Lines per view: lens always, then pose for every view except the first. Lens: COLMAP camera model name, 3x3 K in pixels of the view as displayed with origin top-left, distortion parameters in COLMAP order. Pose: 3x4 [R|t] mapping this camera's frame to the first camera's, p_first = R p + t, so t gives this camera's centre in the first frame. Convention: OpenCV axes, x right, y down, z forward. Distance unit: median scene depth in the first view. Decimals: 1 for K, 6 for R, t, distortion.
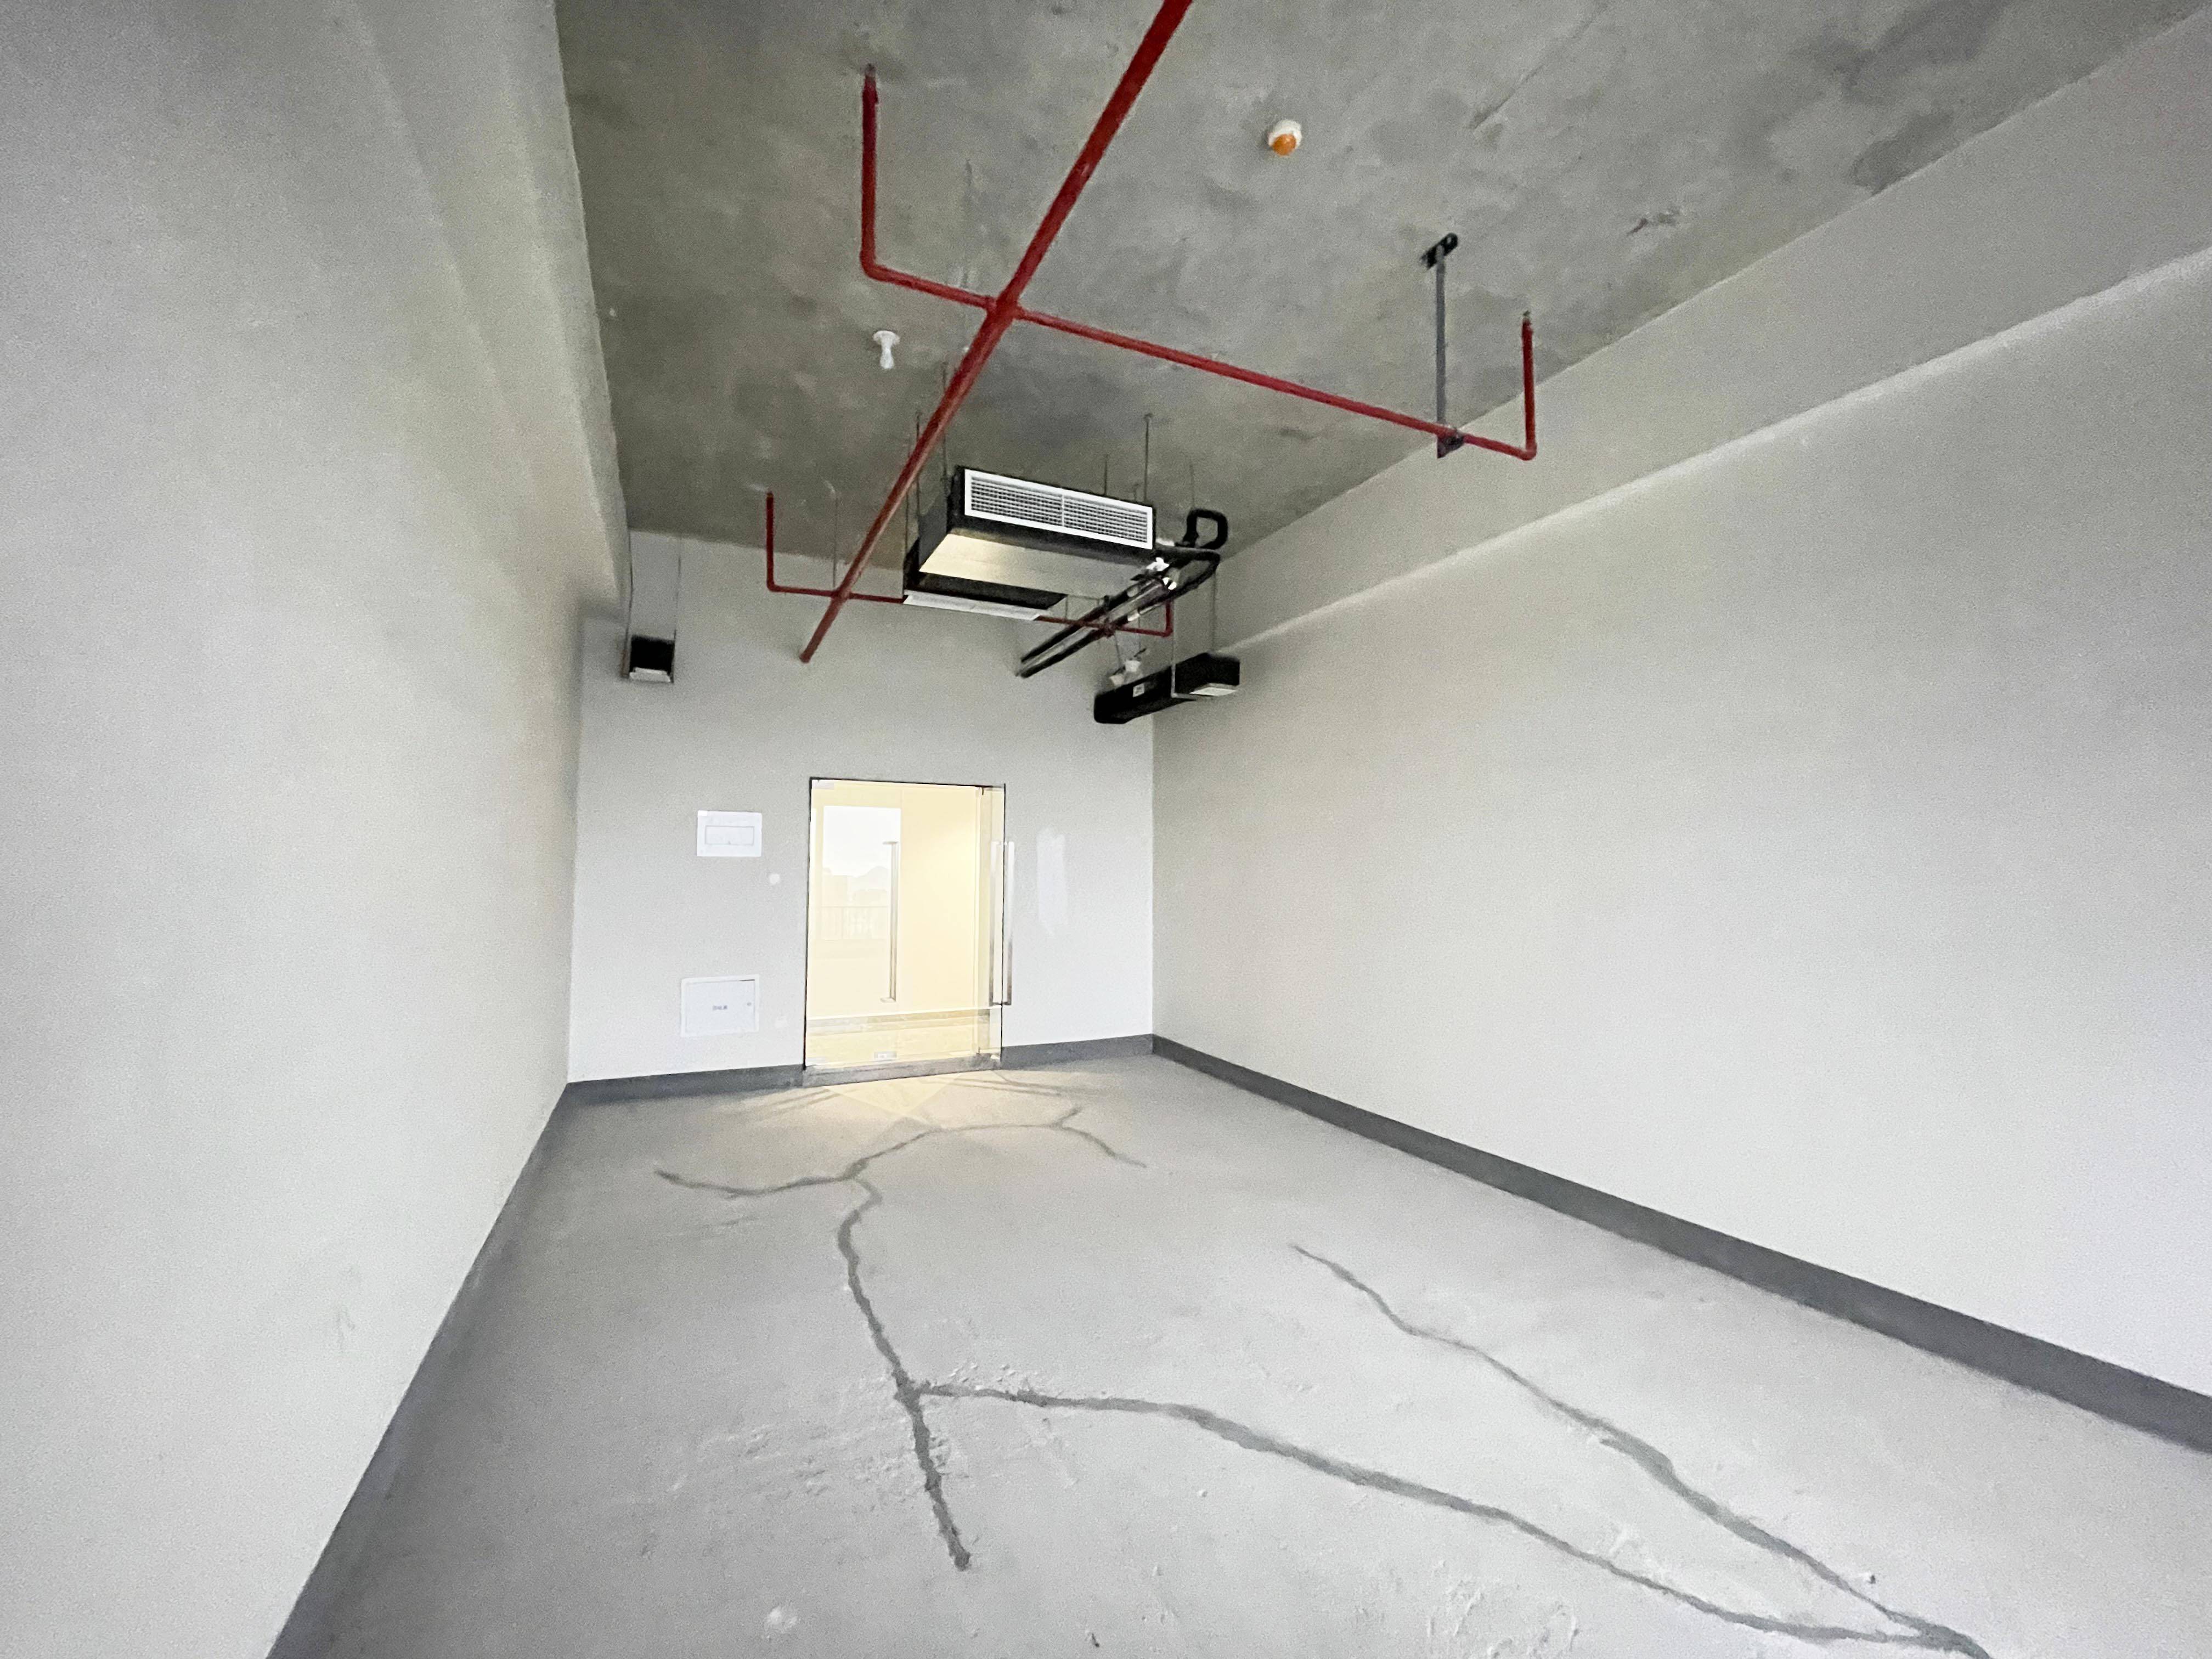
lens RADIAL K [[893.3, 0, 1106.0], [0, 893.3, 829.5], [0, 0, 1]] dist [-0.001504, 0.000312]
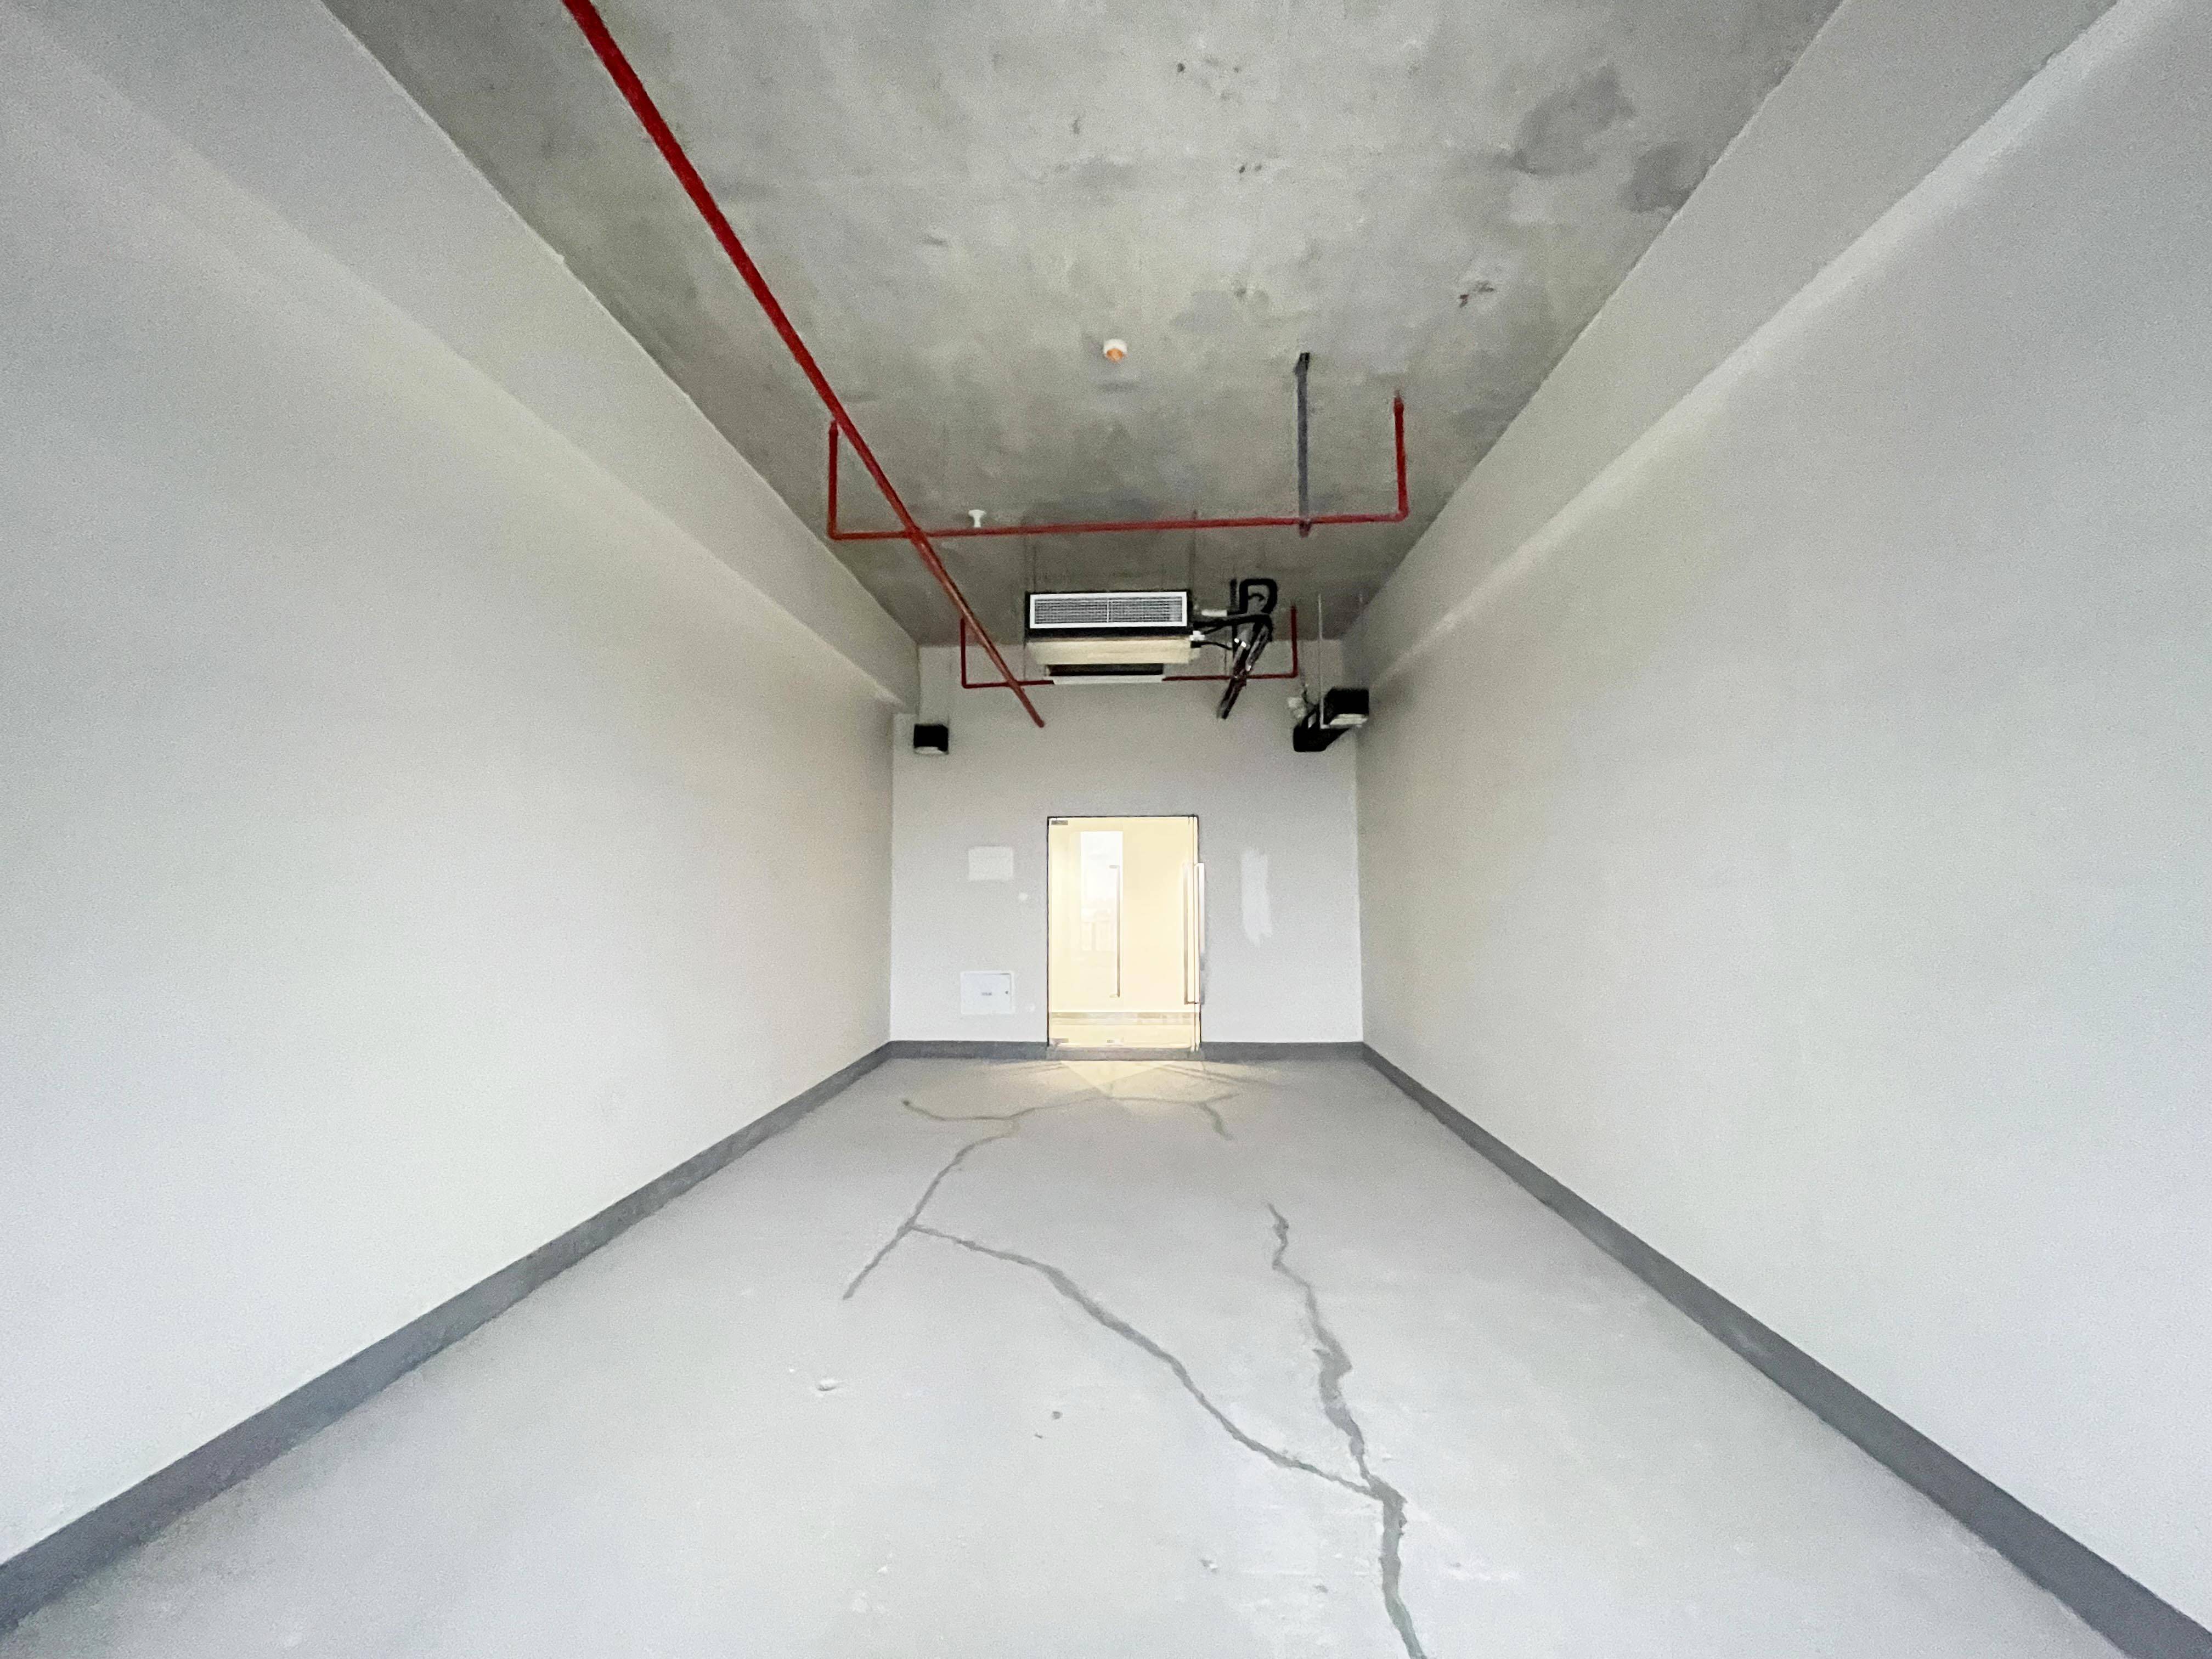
lens RADIAL K [[893.3, 0, 1106.0], [0, 893.3, 829.5], [0, 0, 1]] dist [-0.001504, 0.000312]
pose [[0.881447, -0.041863, -0.470424, 0.481490], [0.032901, 0.999087, -0.027262, -0.004047], [0.471136, 0.008552, 0.882019, -0.121205]]
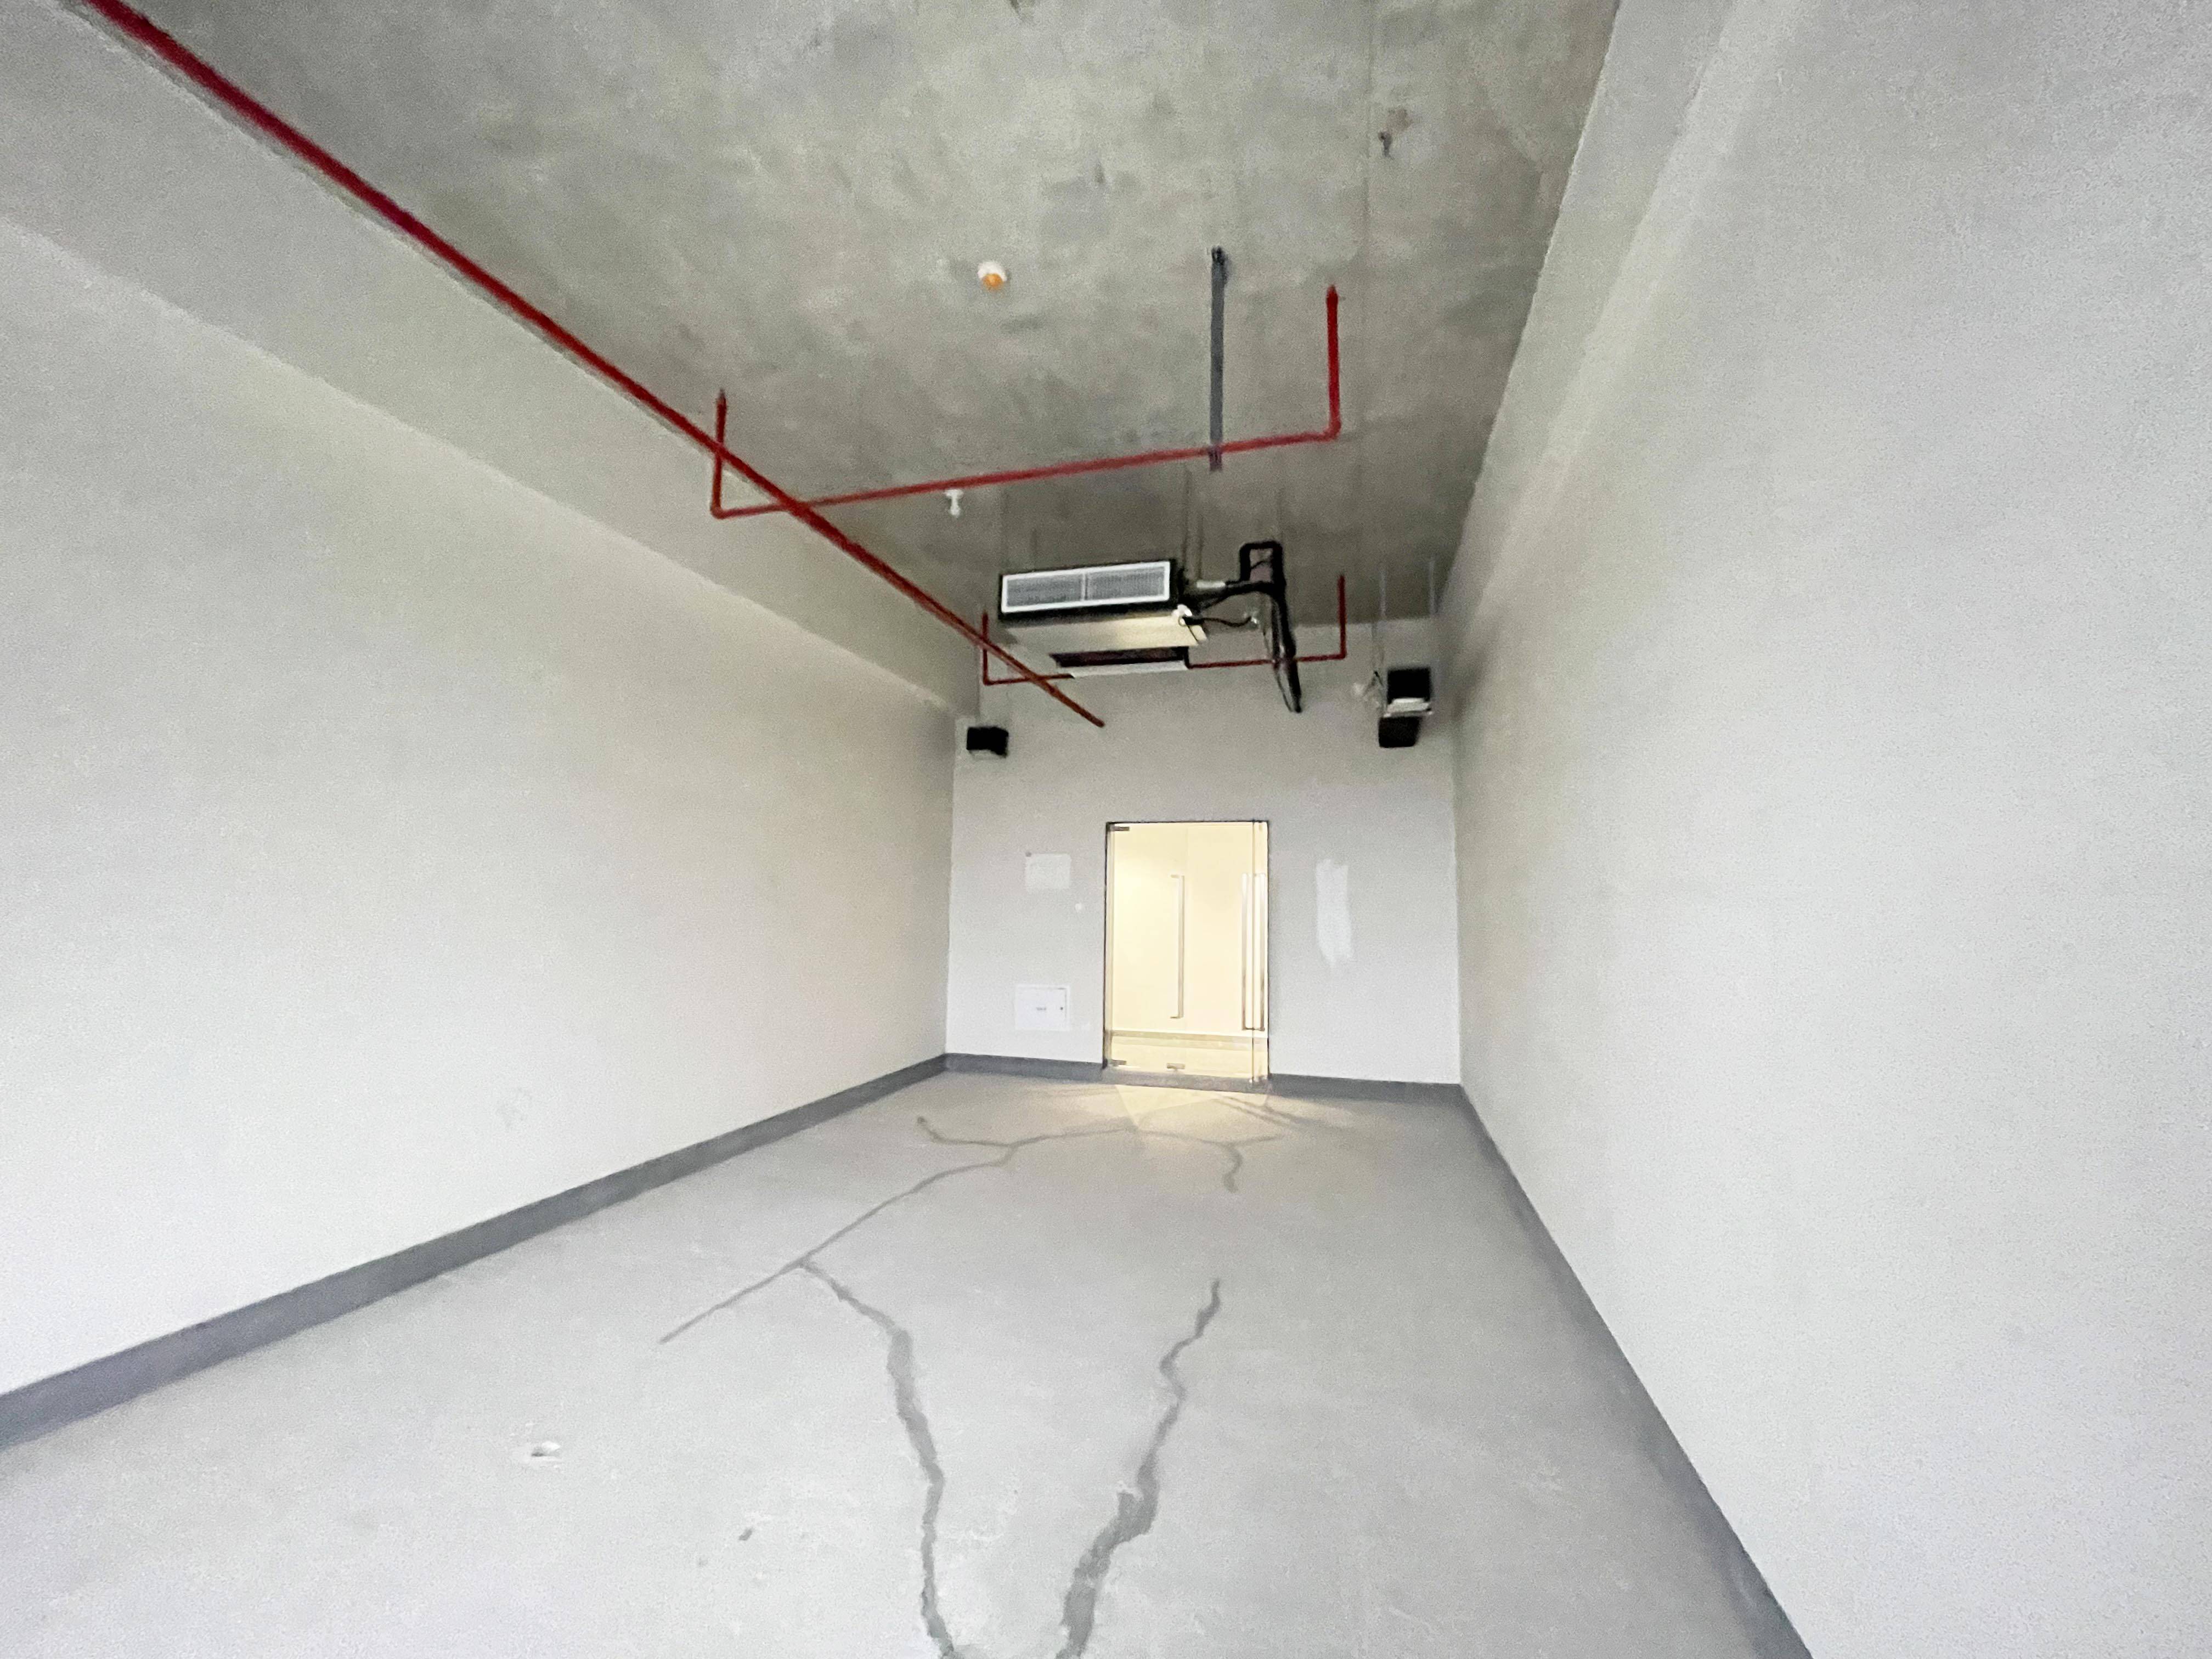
lens RADIAL K [[893.3, 0, 1106.0], [0, 893.3, 829.5], [0, 0, 1]] dist [-0.001504, 0.000312]
pose [[0.756261, -0.049779, -0.652374, 0.633846], [0.023891, 0.998538, -0.048498, 0.012720], [0.653834, 0.021091, 0.756344, 0.133426]]
